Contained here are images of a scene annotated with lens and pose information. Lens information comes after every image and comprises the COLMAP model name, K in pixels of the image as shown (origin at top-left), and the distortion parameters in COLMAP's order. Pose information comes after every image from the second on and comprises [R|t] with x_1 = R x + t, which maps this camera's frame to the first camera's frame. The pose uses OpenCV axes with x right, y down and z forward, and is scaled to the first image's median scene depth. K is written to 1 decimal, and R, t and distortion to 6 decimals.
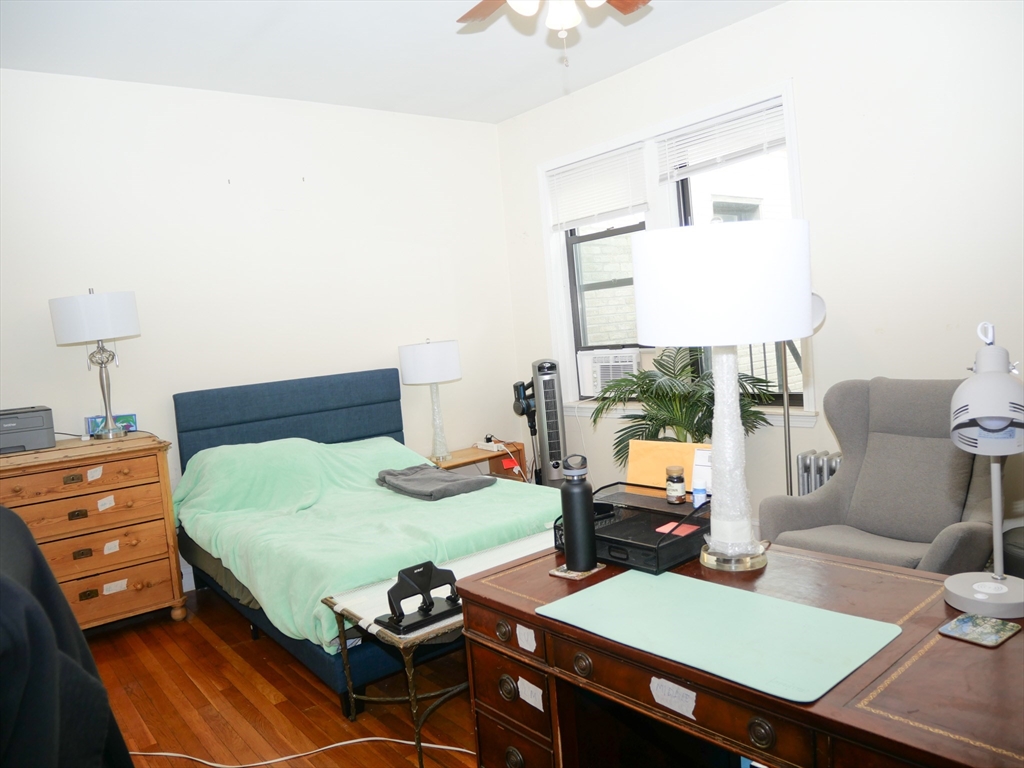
lens RADIAL K [[744.9, 0, 512.0], [0, 744.9, 384.0], [0, 0, 1]] dist [-0.060079, 0.004414]
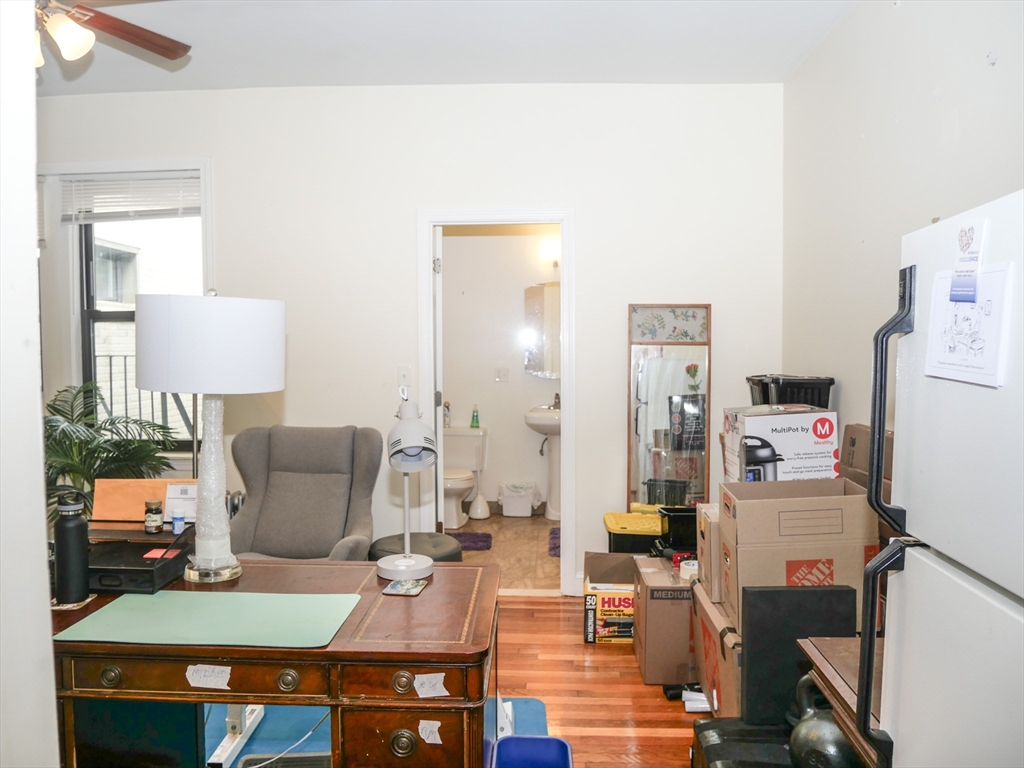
lens RADIAL K [[744.9, 0, 512.0], [0, 744.9, 384.0], [0, 0, 1]] dist [-0.060079, 0.004414]
pose [[0.662963, 0.052481, 0.746810, -0.257727], [-0.000067, 0.997544, -0.070042, 0.014556], [-0.748652, 0.046385, 0.661338, -0.143634]]
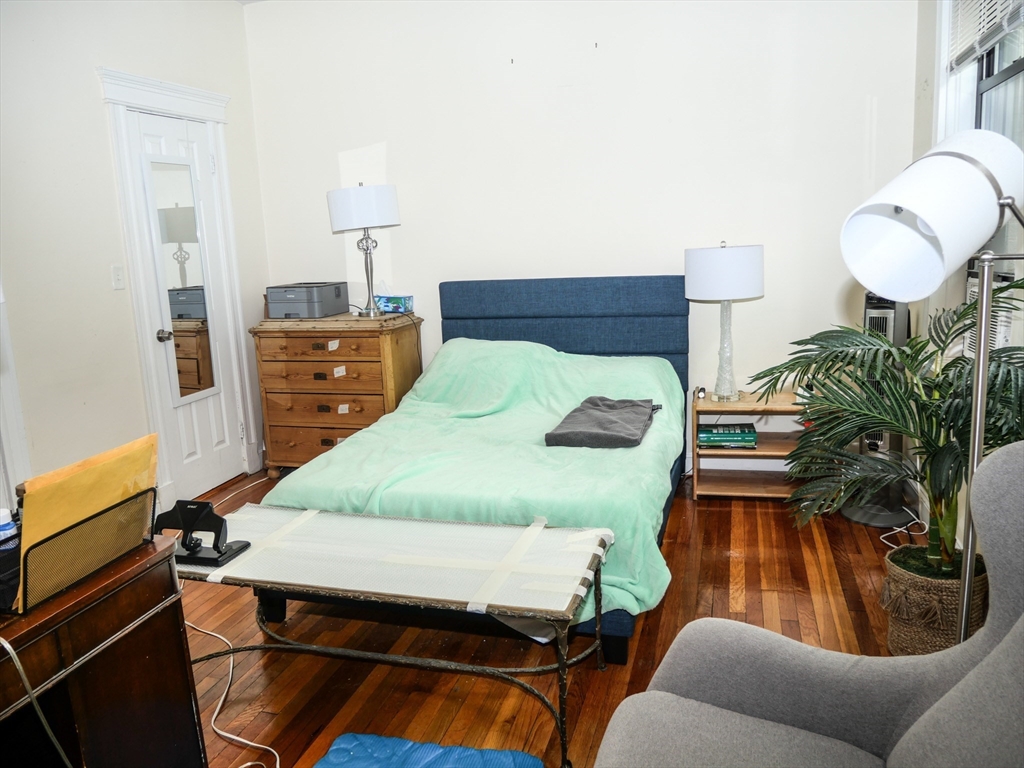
lens RADIAL K [[744.9, 0, 512.0], [0, 744.9, 384.0], [0, 0, 1]] dist [-0.060079, 0.004414]
pose [[0.582317, 0.210741, -0.785172, 0.733281], [-0.071816, 0.975376, 0.208530, -0.115357], [0.809783, -0.065043, 0.583113, 0.705563]]
